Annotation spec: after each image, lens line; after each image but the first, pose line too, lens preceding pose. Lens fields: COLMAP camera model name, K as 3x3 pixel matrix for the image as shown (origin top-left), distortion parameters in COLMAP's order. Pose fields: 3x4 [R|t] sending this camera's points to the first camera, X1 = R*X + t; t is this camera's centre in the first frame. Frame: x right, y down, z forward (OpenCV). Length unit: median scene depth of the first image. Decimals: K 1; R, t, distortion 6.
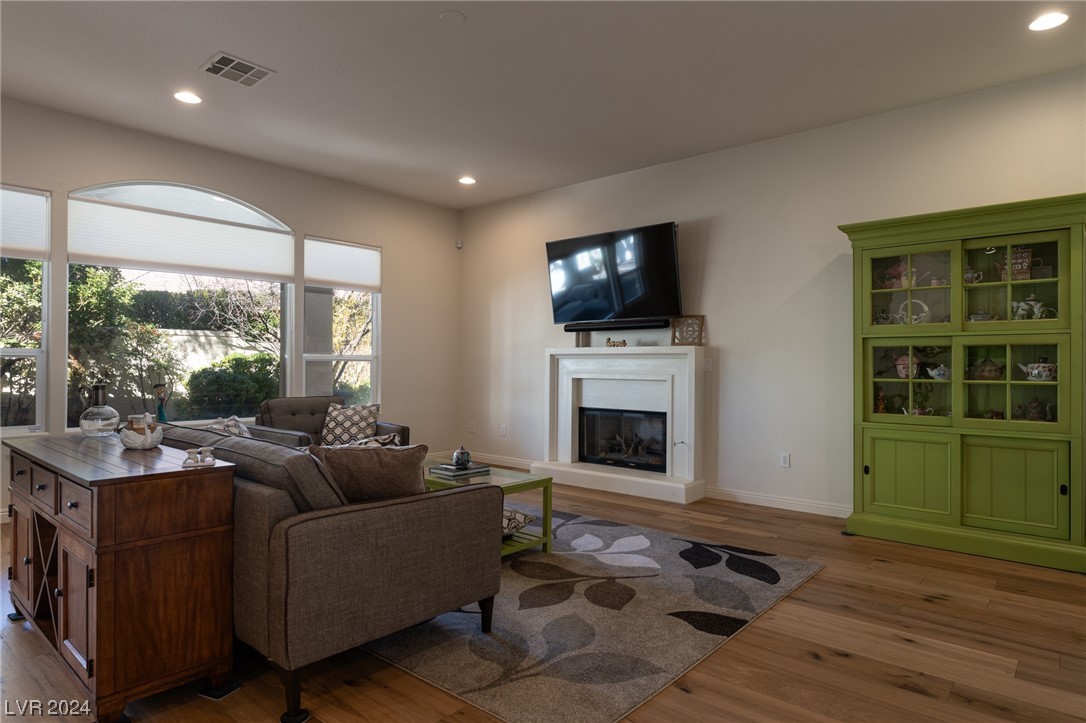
lens RADIAL K [[627.7, 0, 543.3], [0, 627.7, 363.2], [0, 0, 1]] dist [0.002019, -0.001998]
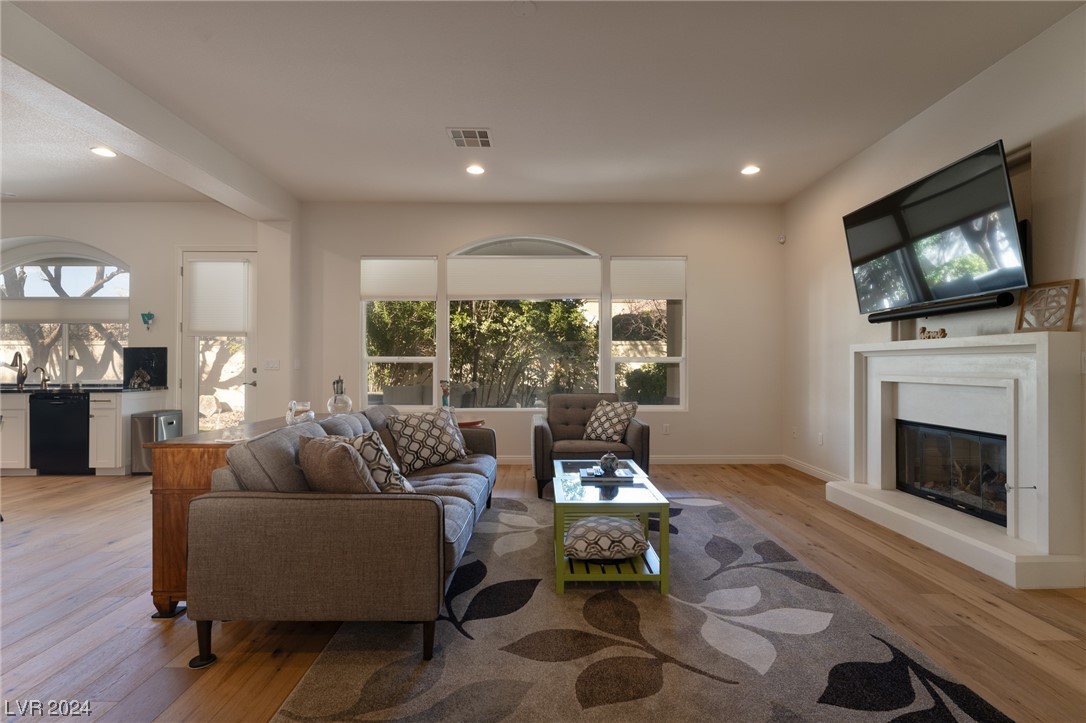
lens RADIAL K [[505.8, 0, 543.2], [0, 505.8, 362.9], [0, 0, 1]] dist [-0.005229, -0.000374]
pose [[0.666615, -0.010031, -0.745335, 0.285558], [0.006190, 0.999949, -0.007921, 0.003751], [0.745377, 0.000667, 0.666643, 0.320457]]
